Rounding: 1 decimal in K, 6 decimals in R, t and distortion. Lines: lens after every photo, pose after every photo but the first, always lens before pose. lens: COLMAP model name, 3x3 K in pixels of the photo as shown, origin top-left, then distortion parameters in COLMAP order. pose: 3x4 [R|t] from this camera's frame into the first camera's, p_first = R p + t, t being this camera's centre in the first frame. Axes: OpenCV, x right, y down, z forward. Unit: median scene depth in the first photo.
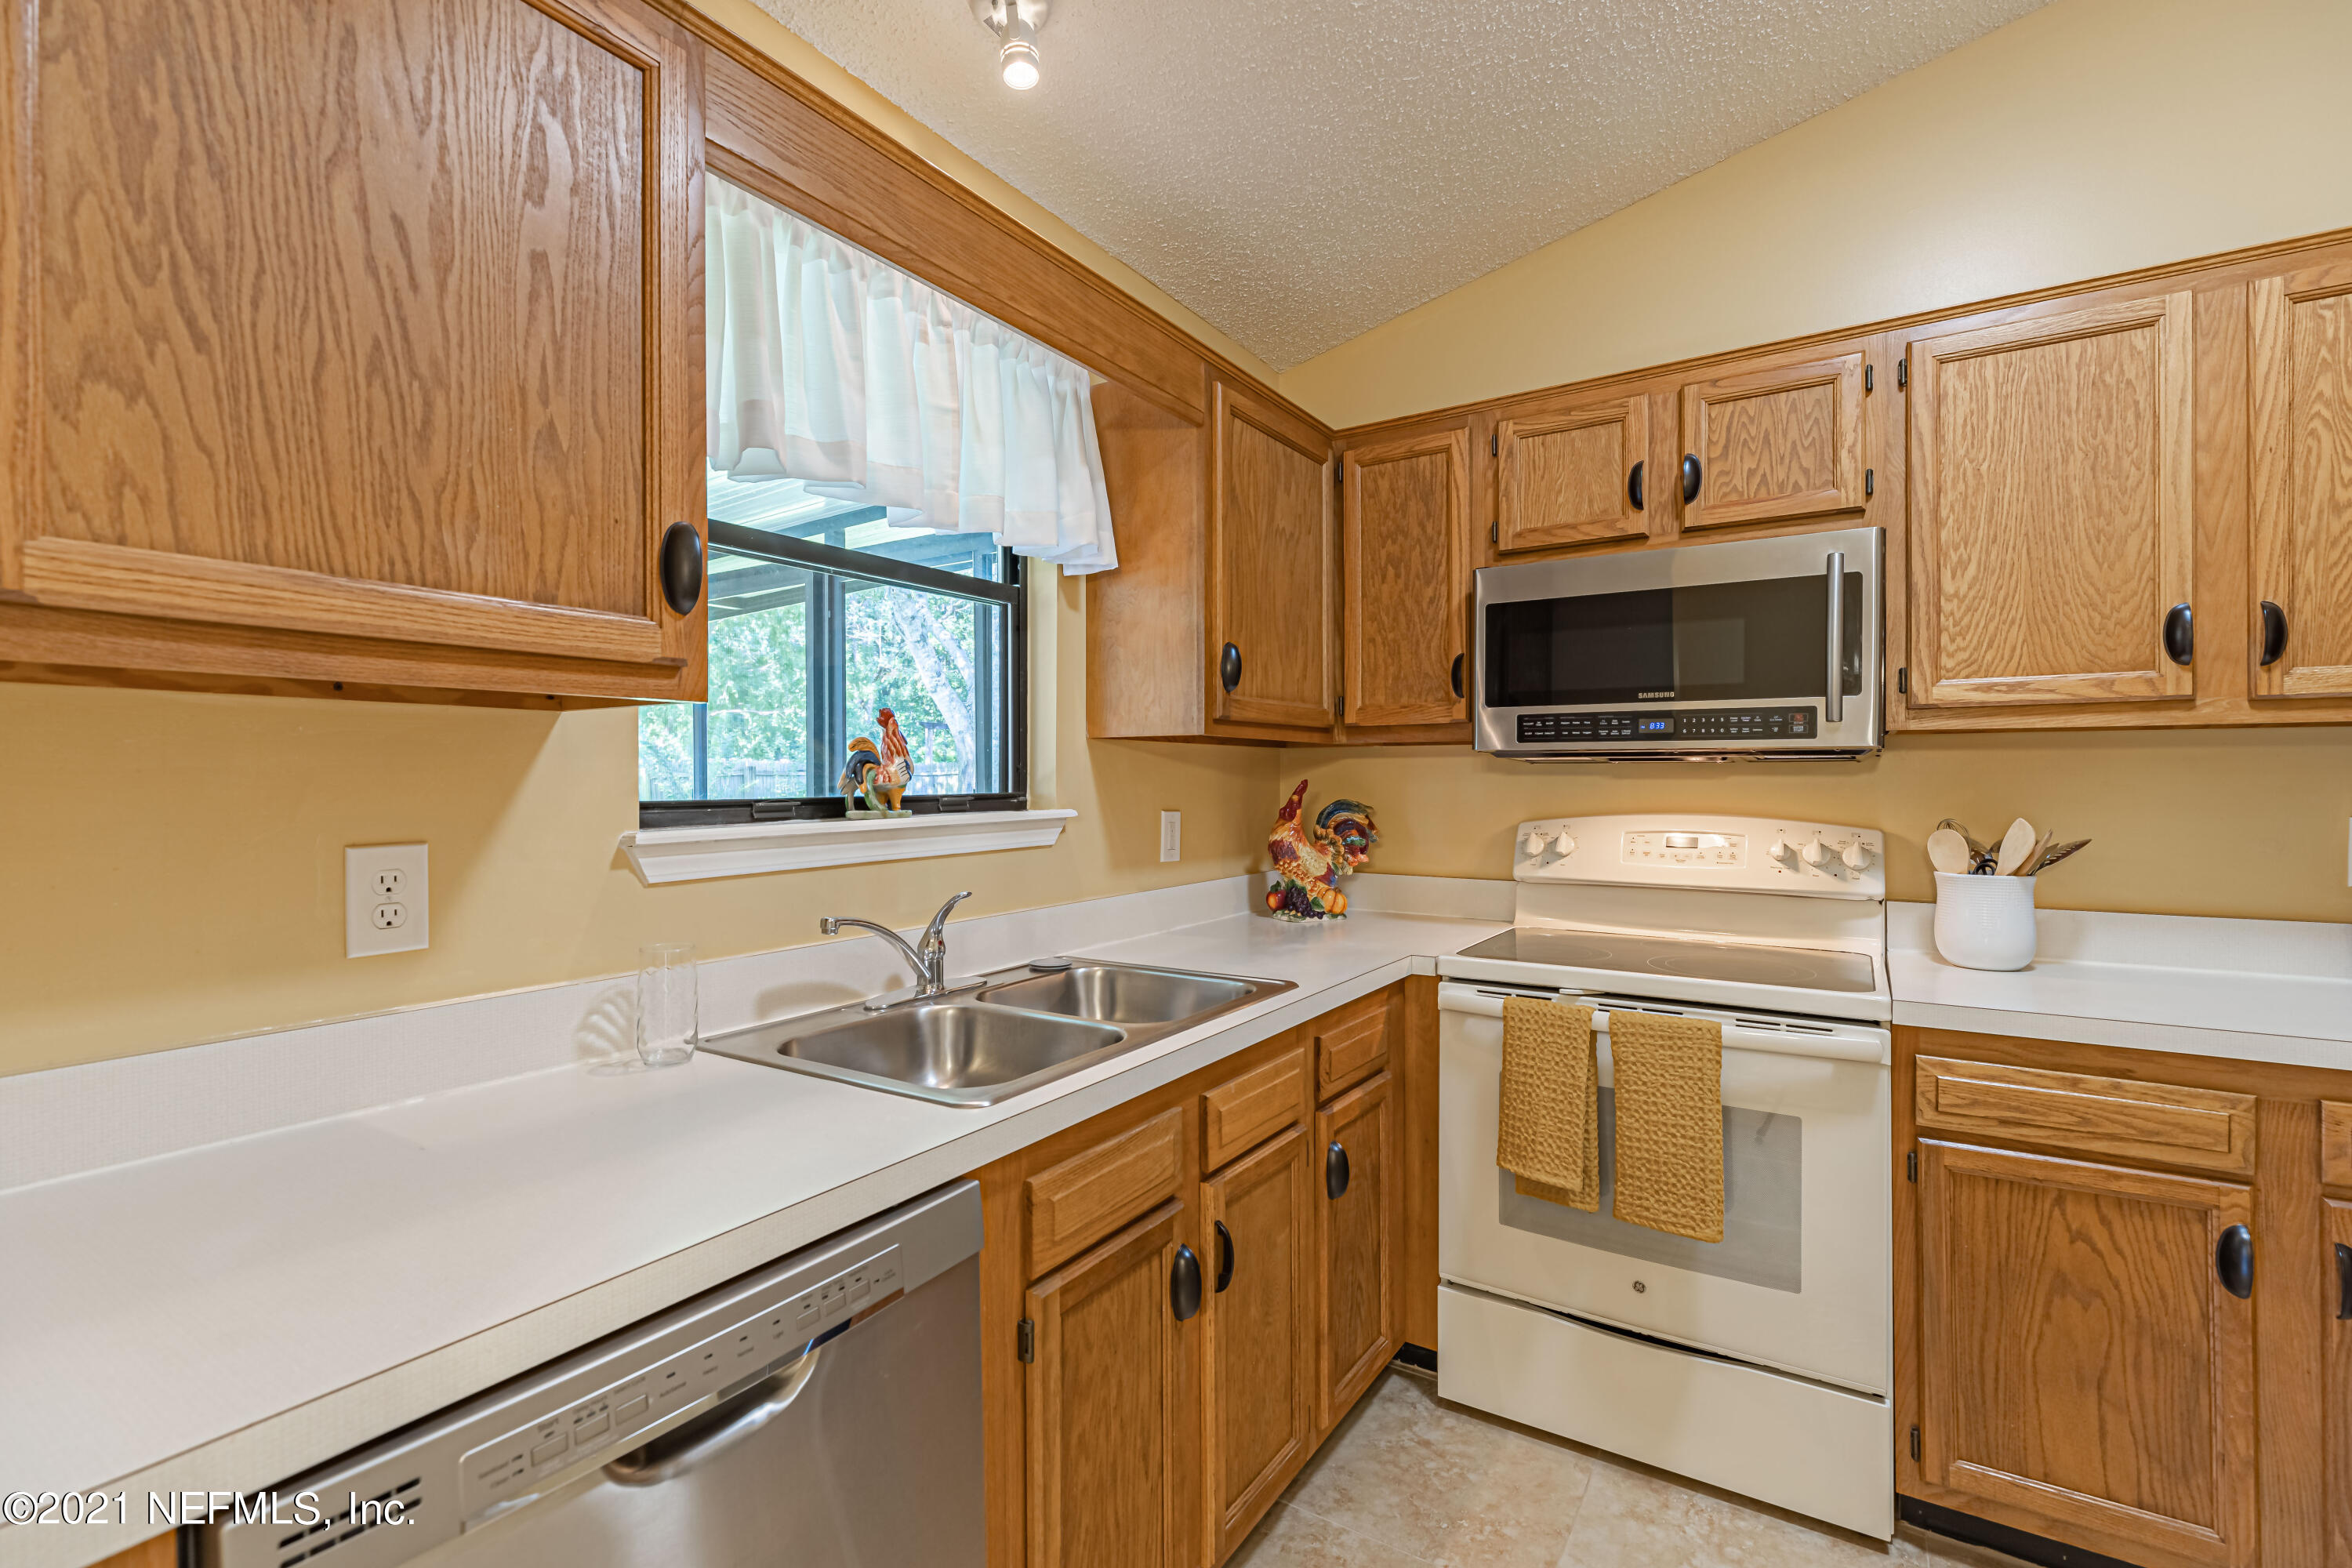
lens RADIAL K [[1048.6, 0, 1173.7], [0, 1048.6, 780.6], [0, 0, 1]] dist [0.003669, -0.000725]
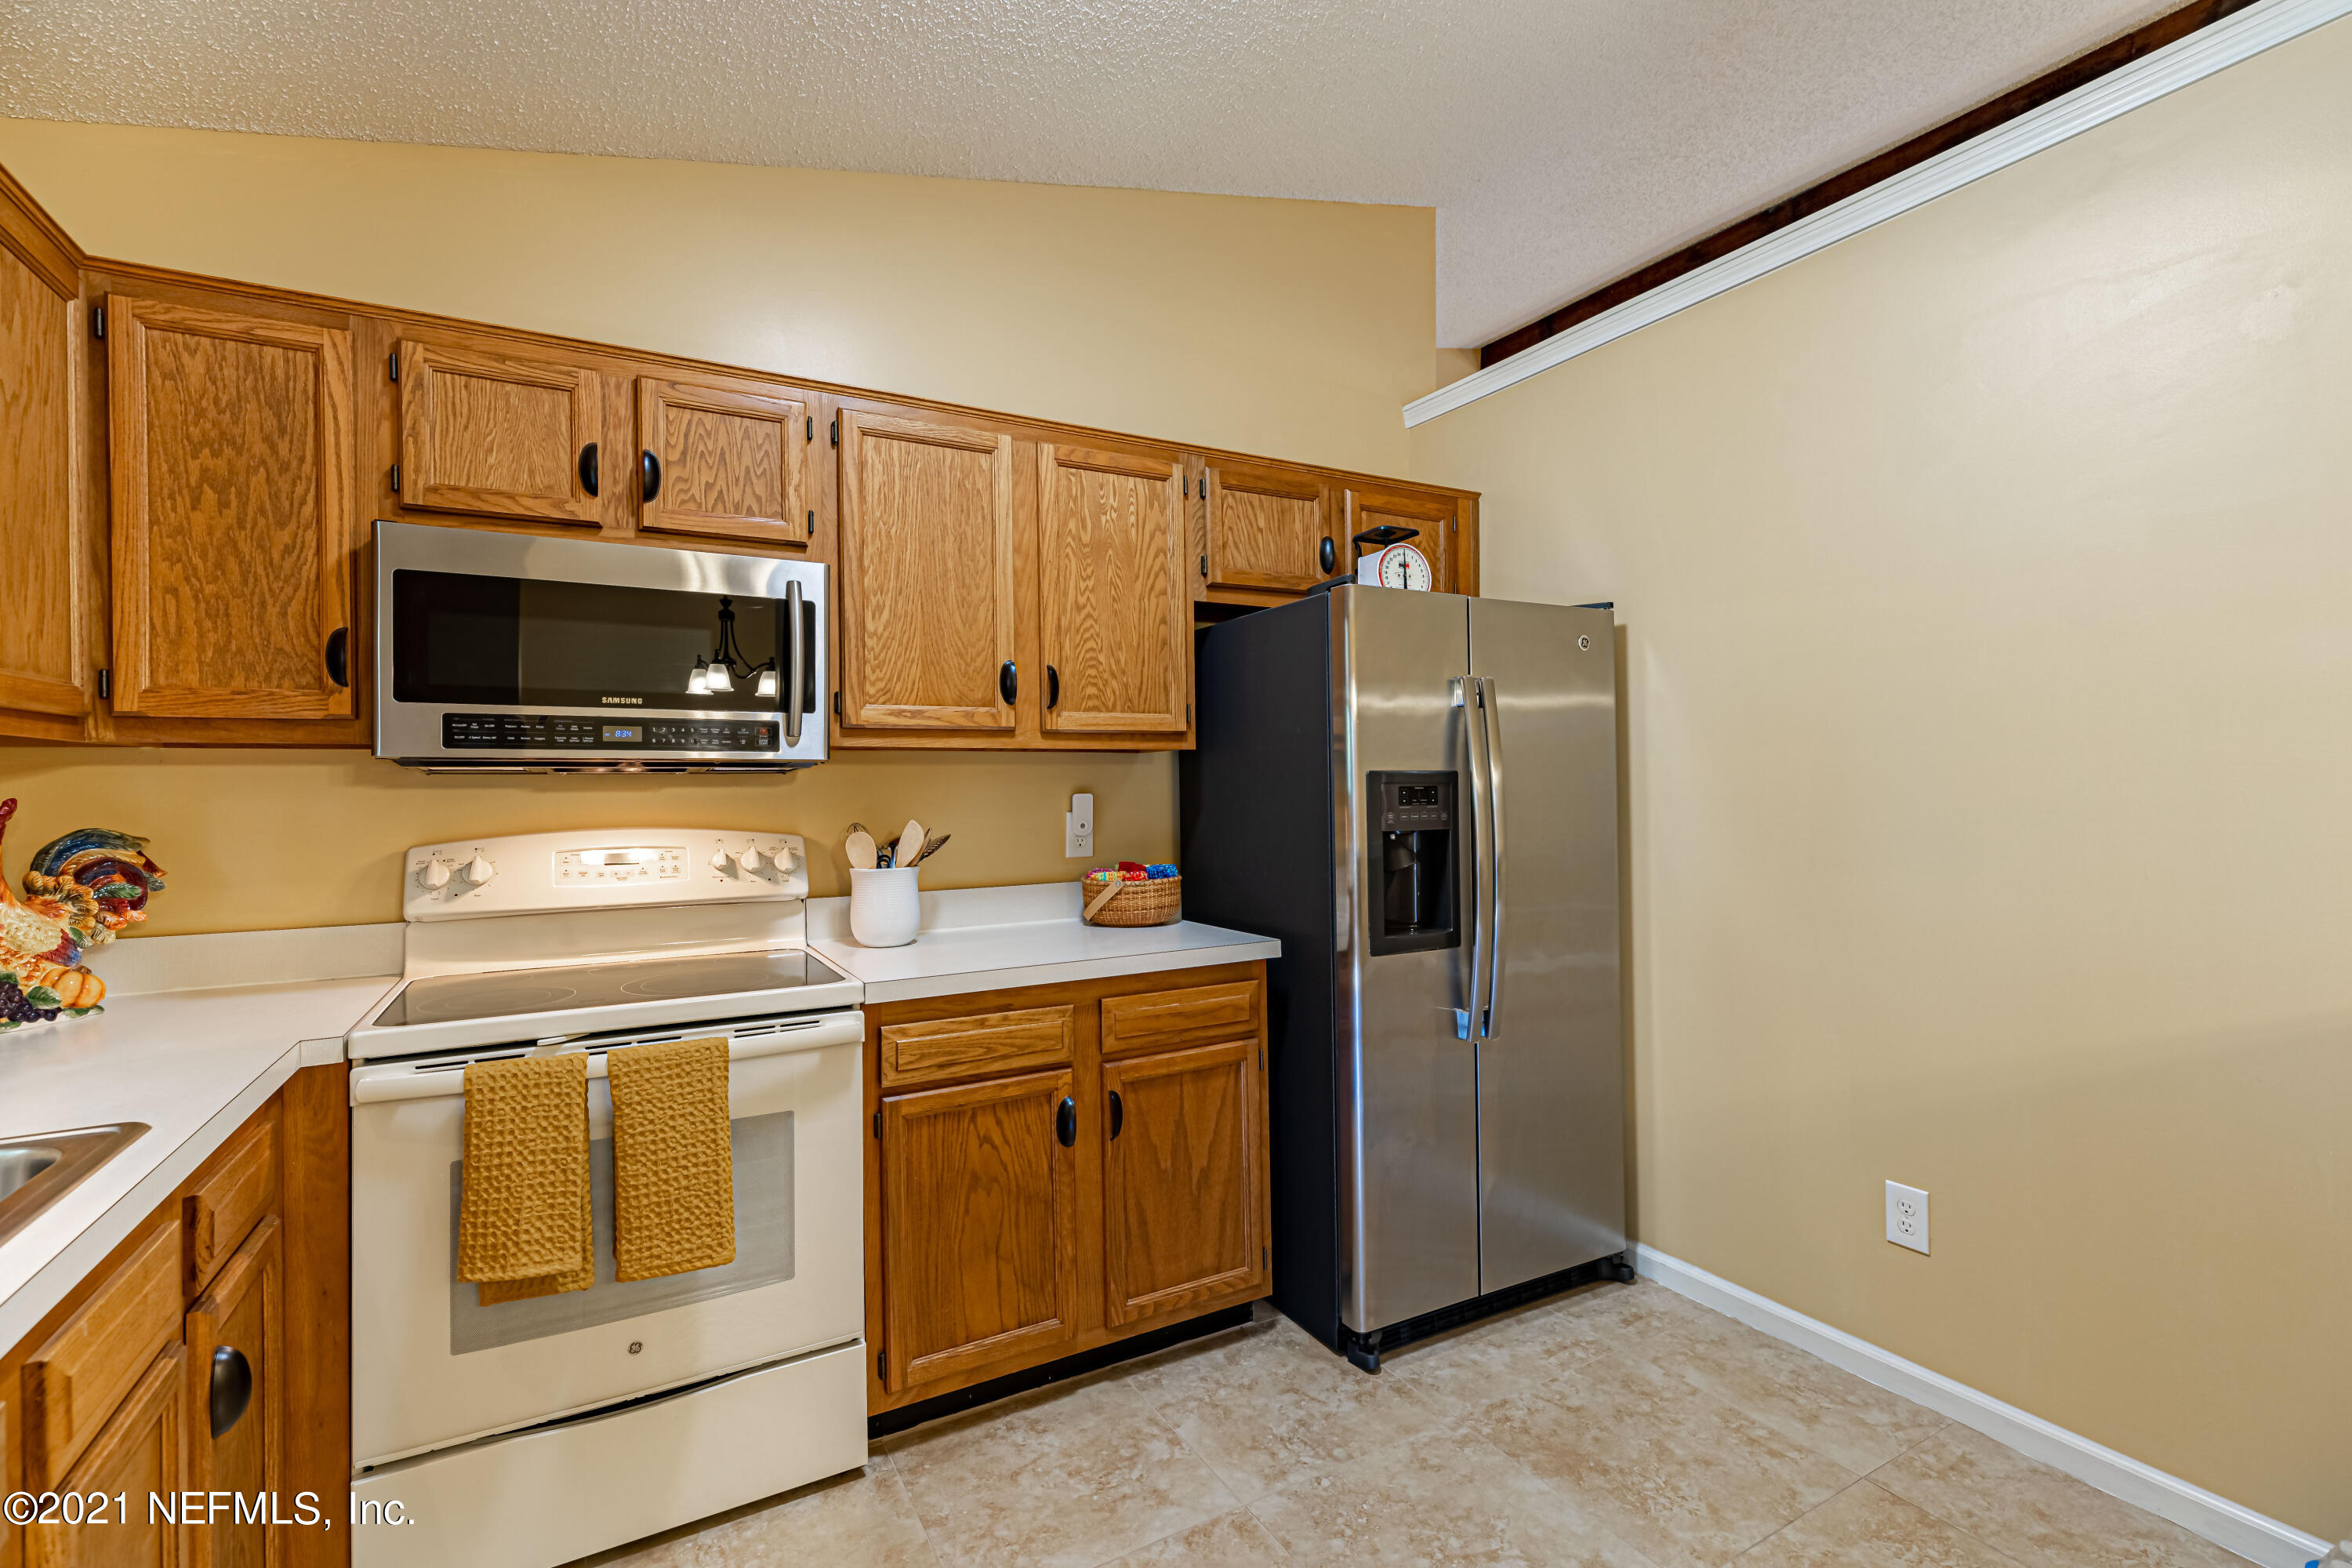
lens RADIAL K [[1048.6, 0, 1173.7], [0, 1048.6, 780.6], [0, 0, 1]] dist [0.003669, -0.000725]
pose [[0.464042, -0.000551, 0.885813, -0.146537], [0.011546, 0.999919, -0.005427, -0.000499], [-0.885738, 0.012746, 0.464010, 0.154181]]
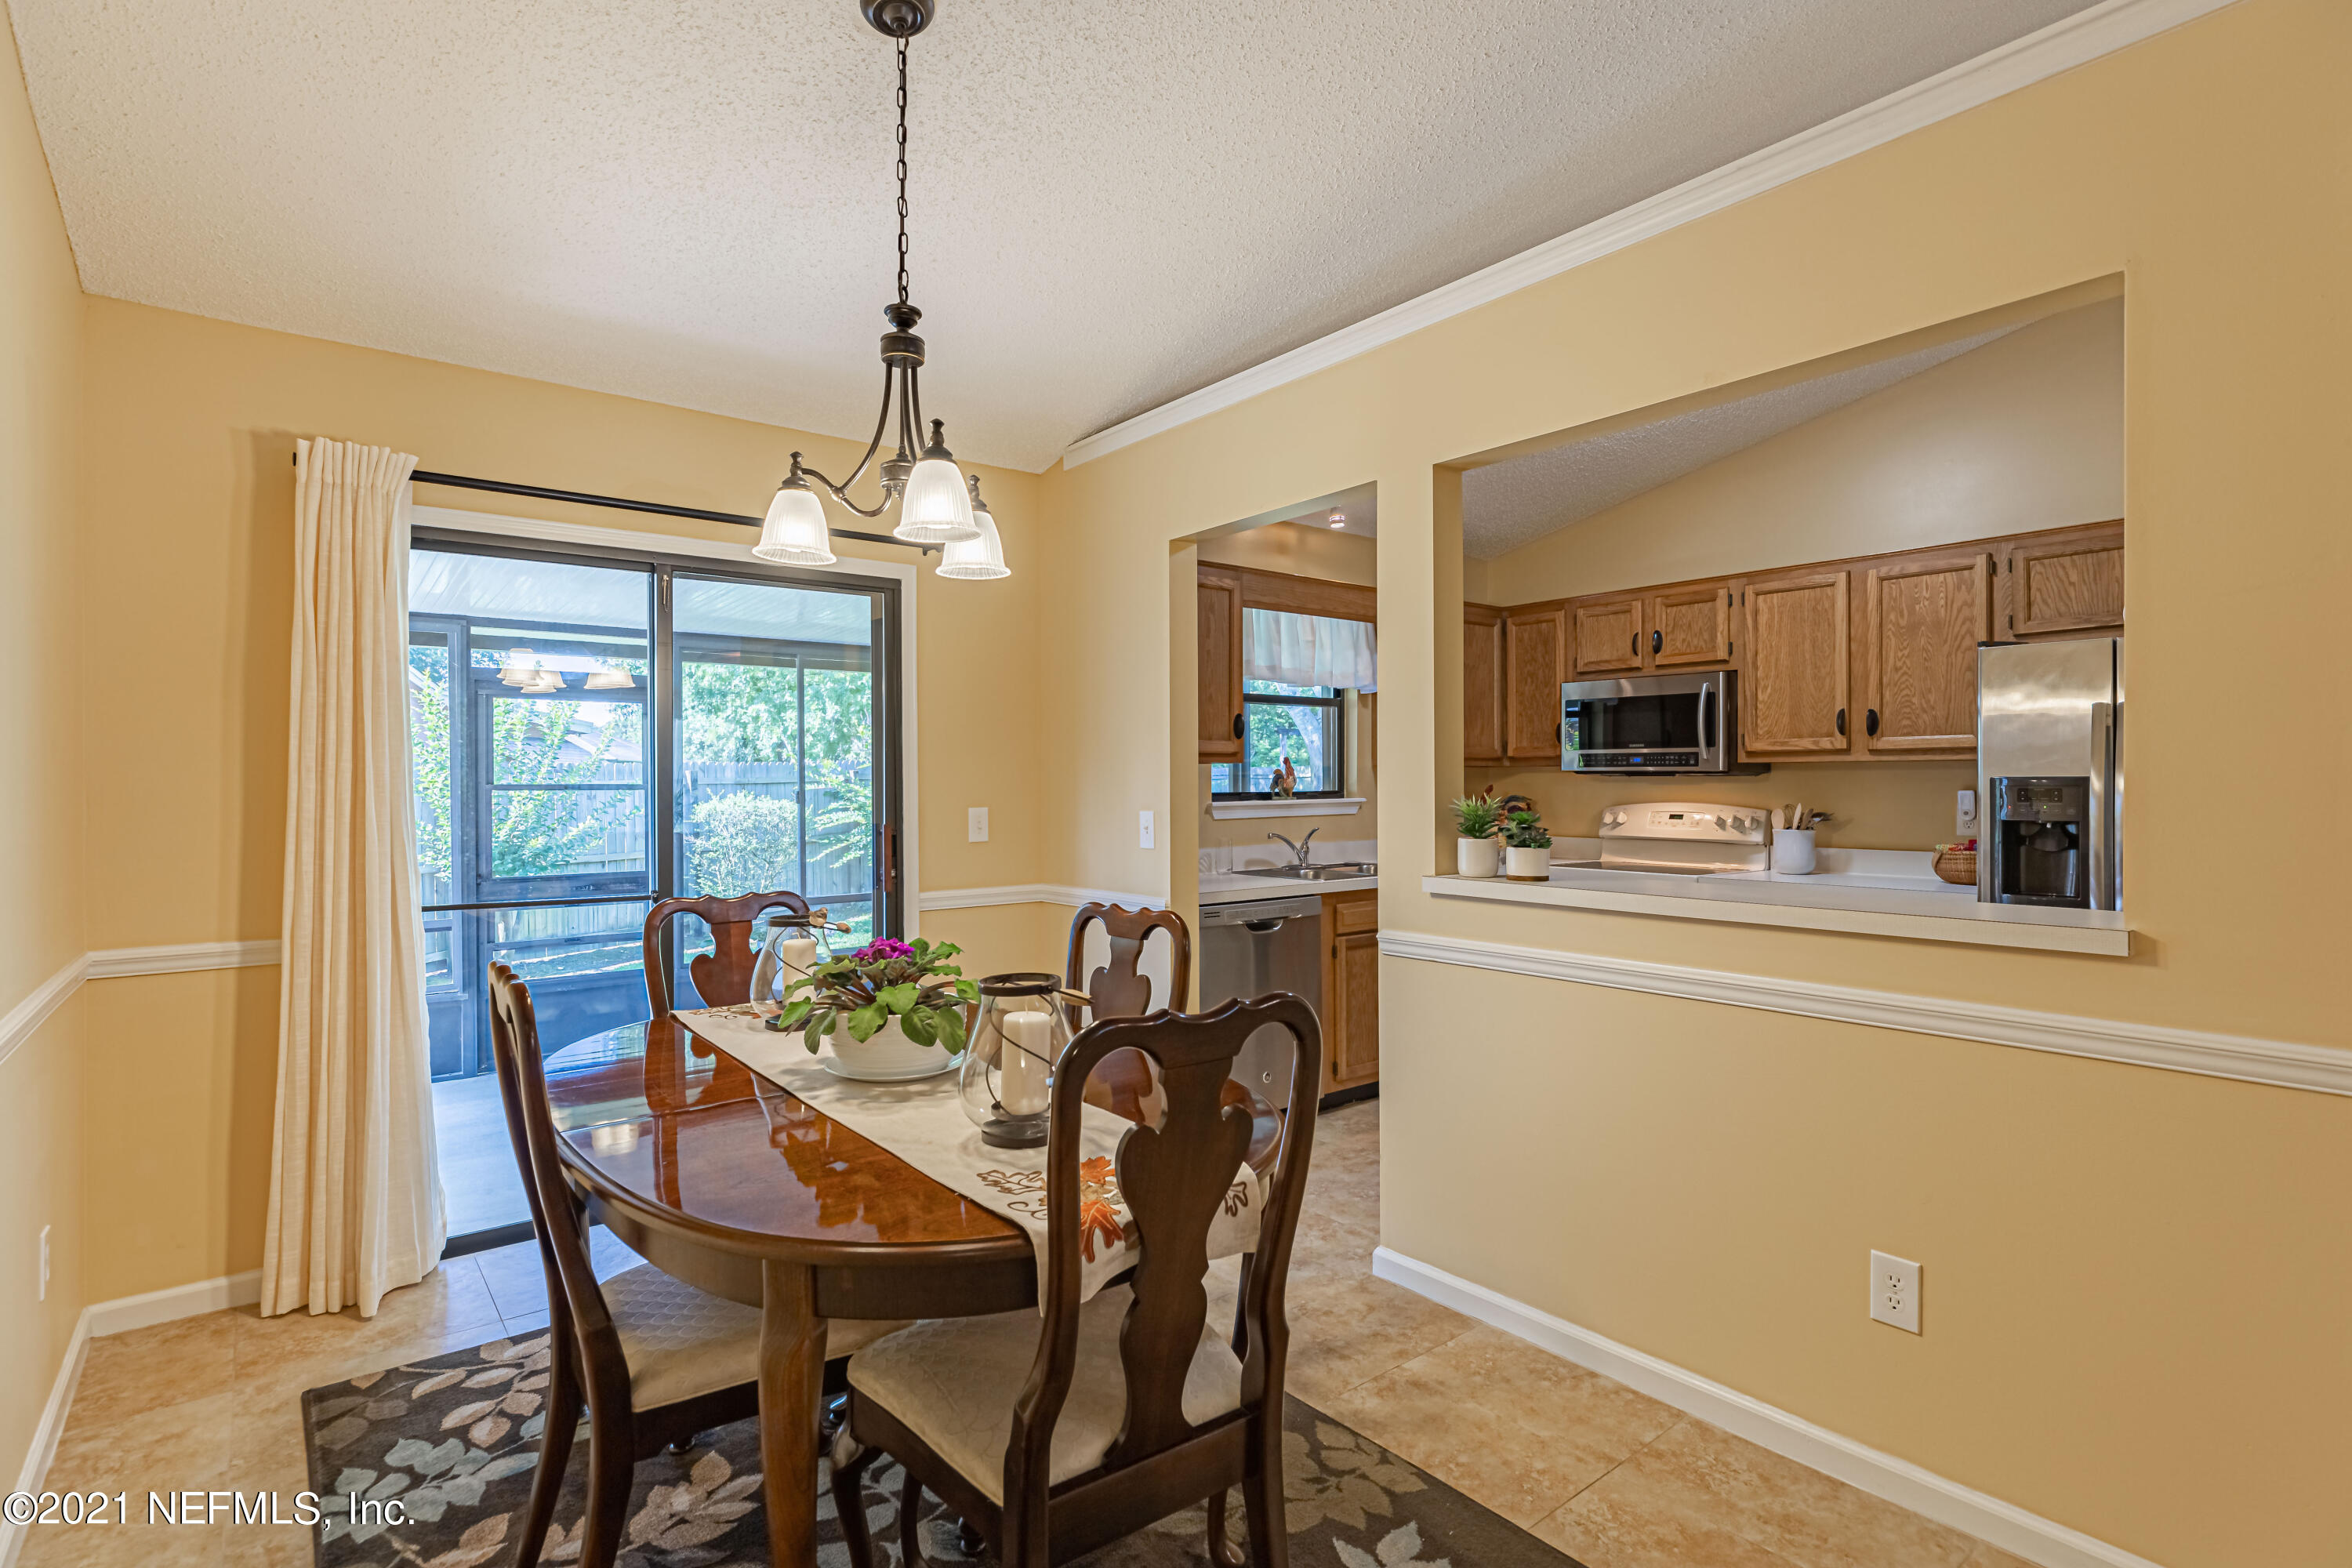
lens RADIAL K [[1139.0, 0, 1175.3], [0, 1139.0, 780.0], [0, 0, 1]] dist [-0.004576, 0.000517]
pose [[0.949524, -0.000958, -0.313693, 0.322201], [0.000352, 0.999998, -0.001988, -0.007674], [0.313694, 0.001777, 0.949523, -1.631907]]
